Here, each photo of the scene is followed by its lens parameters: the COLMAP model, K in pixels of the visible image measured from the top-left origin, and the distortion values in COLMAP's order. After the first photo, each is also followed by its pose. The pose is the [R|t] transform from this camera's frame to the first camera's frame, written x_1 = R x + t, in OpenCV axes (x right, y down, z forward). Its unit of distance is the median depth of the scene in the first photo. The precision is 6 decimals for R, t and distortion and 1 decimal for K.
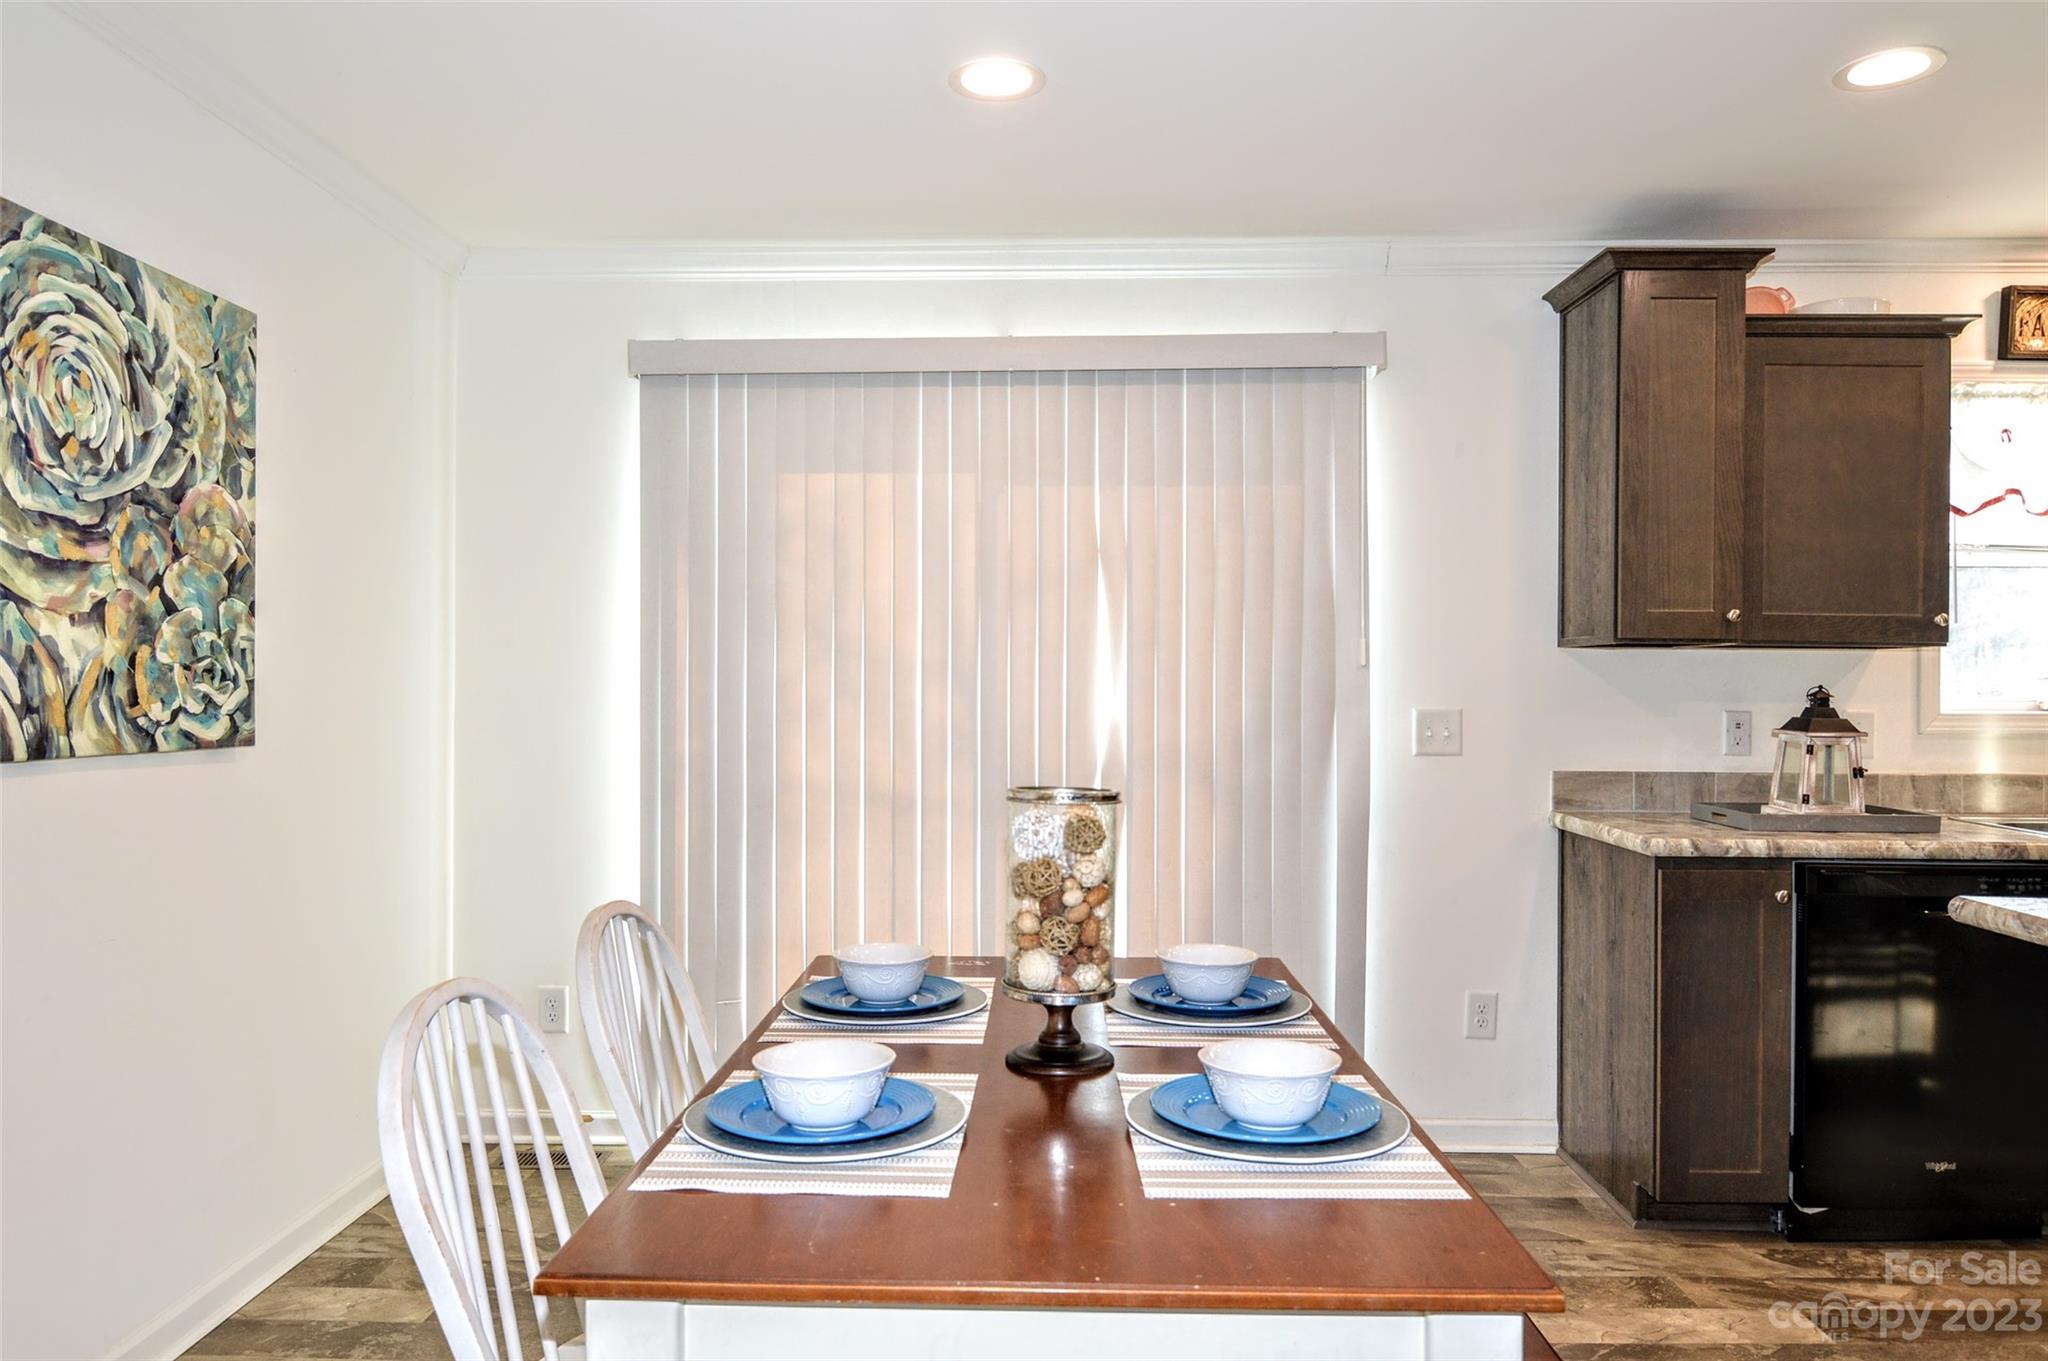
lens RADIAL K [[1402.1, 0, 1022.1], [0, 1402.1, 686.1], [0, 0, 1]] dist [-0.005966, -0.005036]
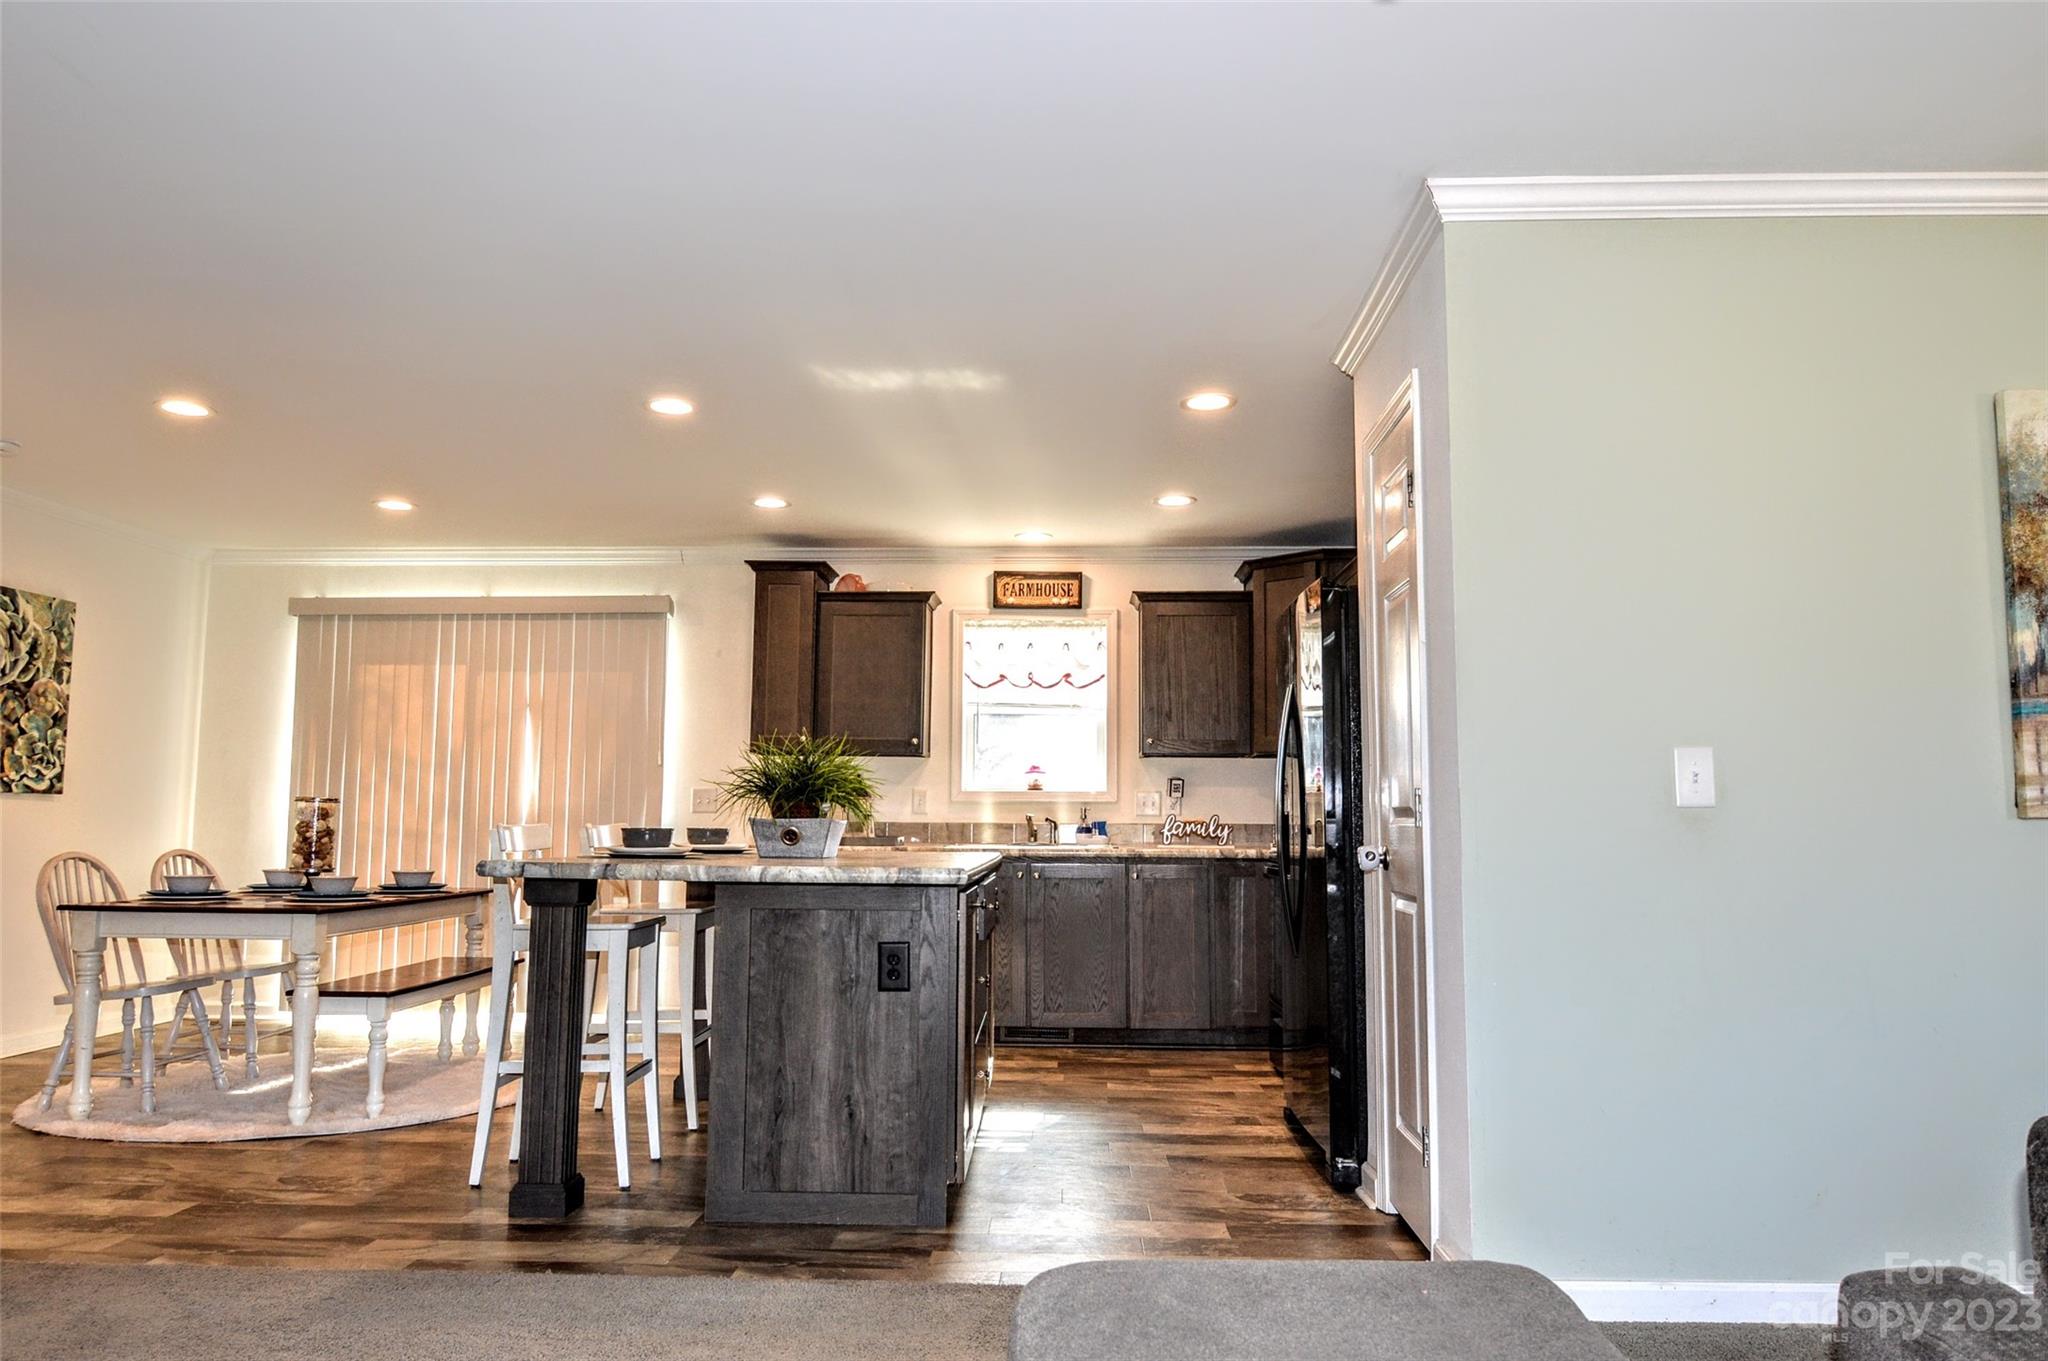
lens RADIAL K [[1388.1, 0, 1025.3], [0, 1388.1, 687.2], [0, 0, 1]] dist [0.006614, -0.028782]
pose [[0.999989, 0.001908, -0.004367, 1.019286], [-0.002322, 0.995295, -0.096859, 0.084607], [0.004162, 0.096868, 0.995289, -1.233359]]
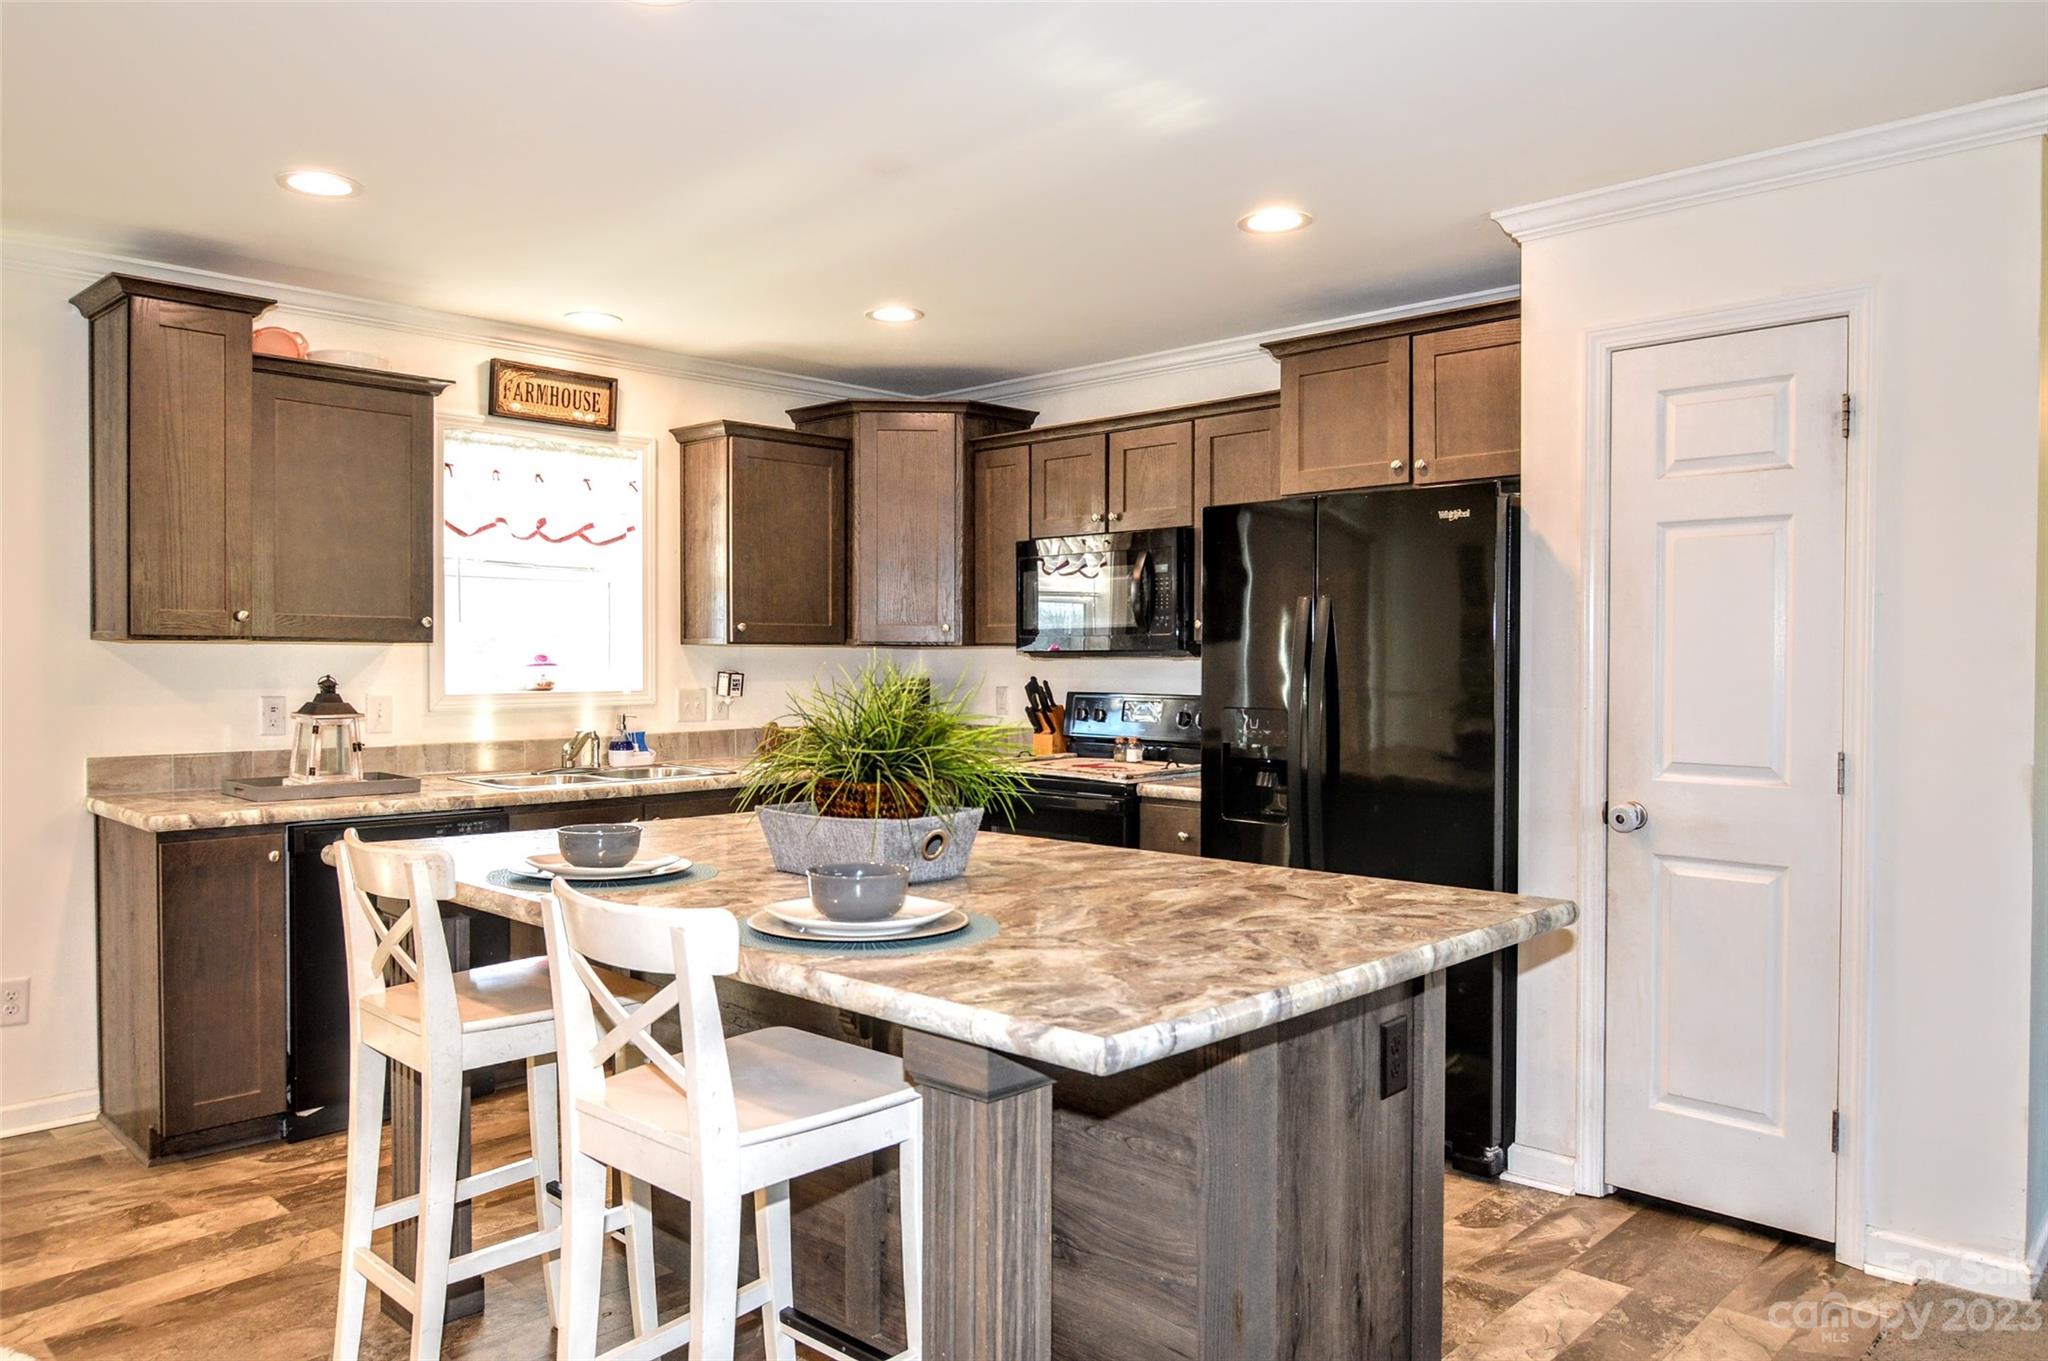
lens RADIAL K [[1388.1, 0, 1025.3], [0, 1388.1, 687.2], [0, 0, 1]] dist [0.006614, -0.028782]
pose [[0.669595, -0.019880, 0.742461, 0.113098], [0.000400, 0.999651, 0.026405, -0.026335], [-0.742727, -0.017384, 0.669369, -0.288667]]
